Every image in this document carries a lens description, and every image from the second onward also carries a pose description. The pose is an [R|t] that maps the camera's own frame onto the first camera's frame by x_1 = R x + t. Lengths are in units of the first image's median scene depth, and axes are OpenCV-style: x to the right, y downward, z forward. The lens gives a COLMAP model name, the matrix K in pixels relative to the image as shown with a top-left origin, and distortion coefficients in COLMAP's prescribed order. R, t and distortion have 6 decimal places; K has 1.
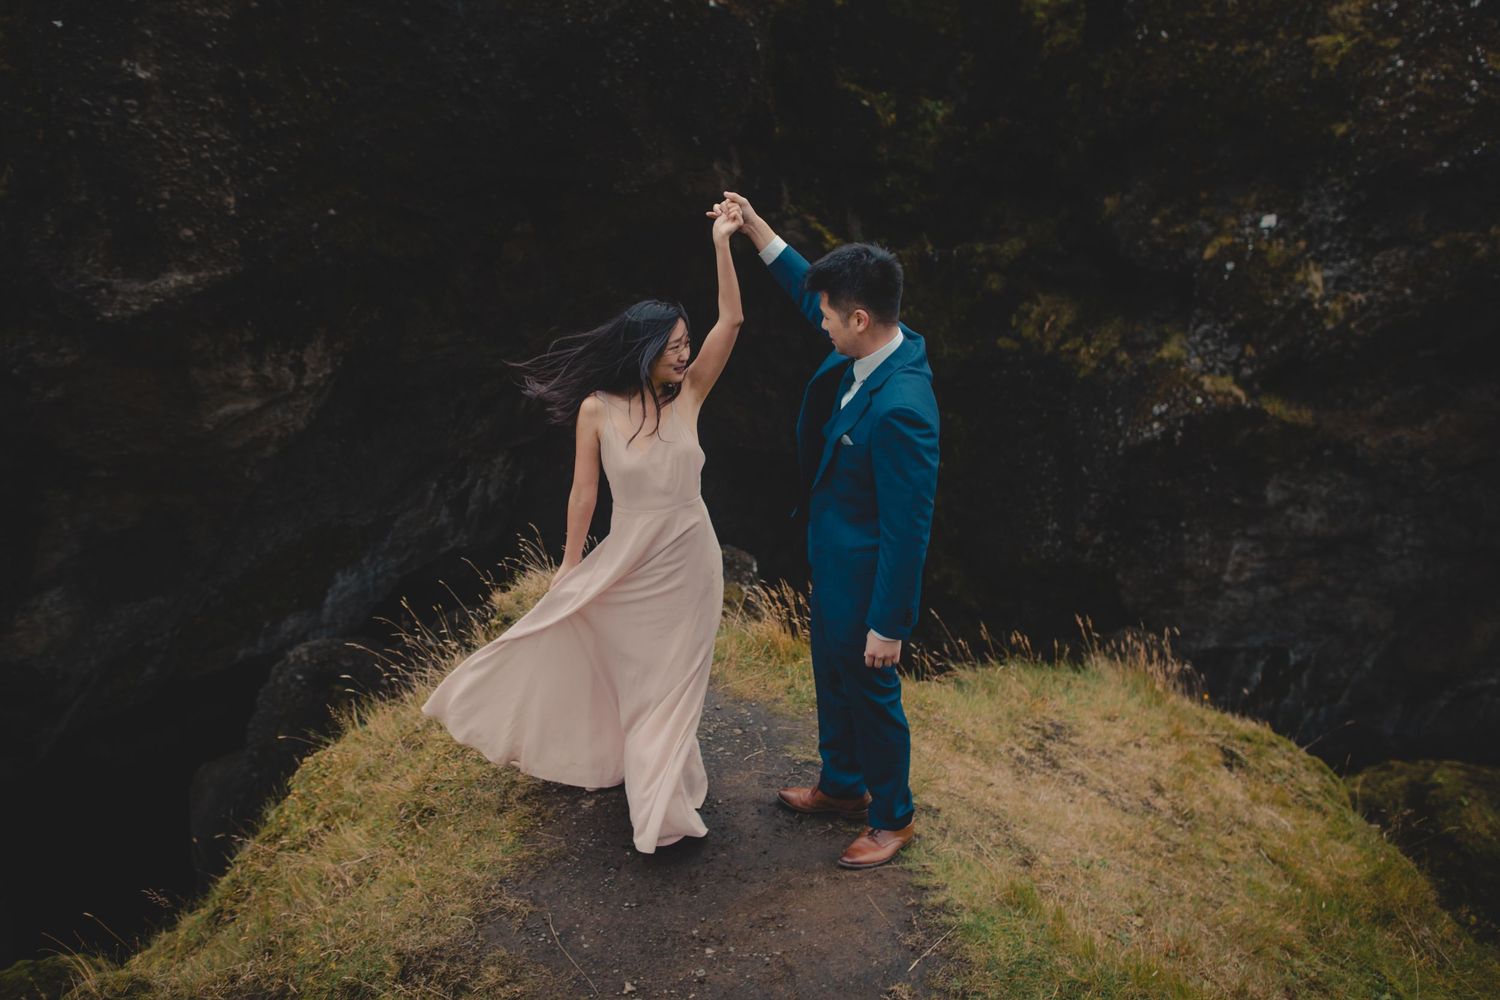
lens RADIAL K [[1434.2, 0, 699.5], [0, 1434.2, 500.7], [0, 0, 1]] dist [-0.057608, 0.096677]
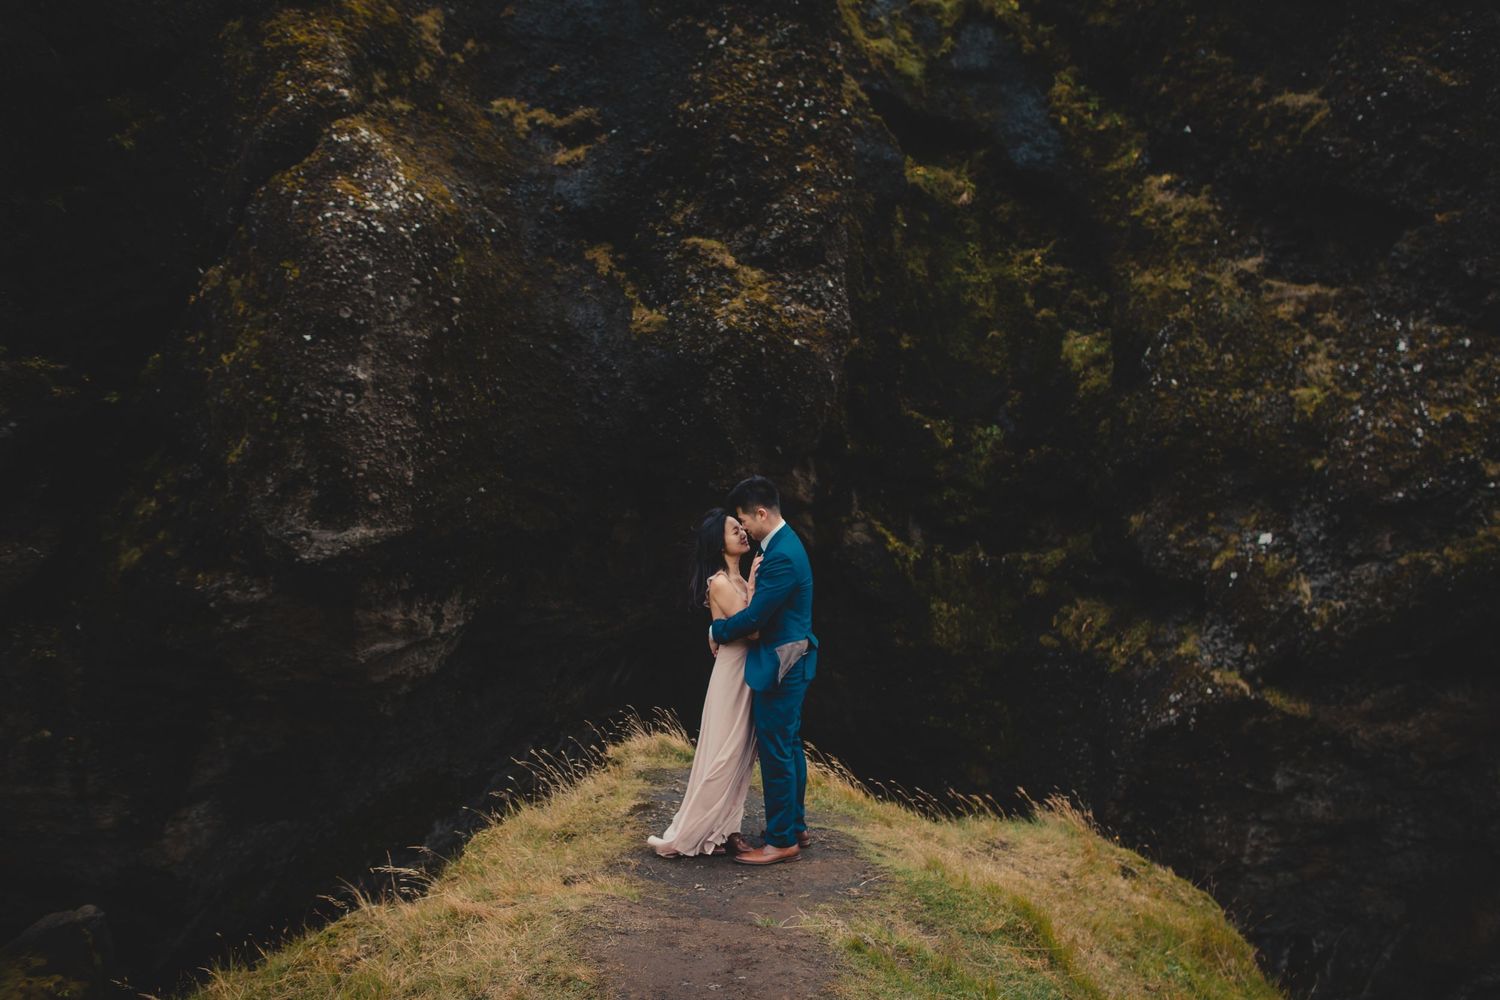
lens RADIAL K [[1434.2, 0, 699.5], [0, 1434.2, 500.7], [0, 0, 1]] dist [-0.057608, 0.096677]
pose [[0.996888, 0.047827, -0.062663, 0.008341], [-0.060438, 0.974069, -0.218030, 0.056778], [0.050611, 0.221139, 0.973928, -0.171241]]
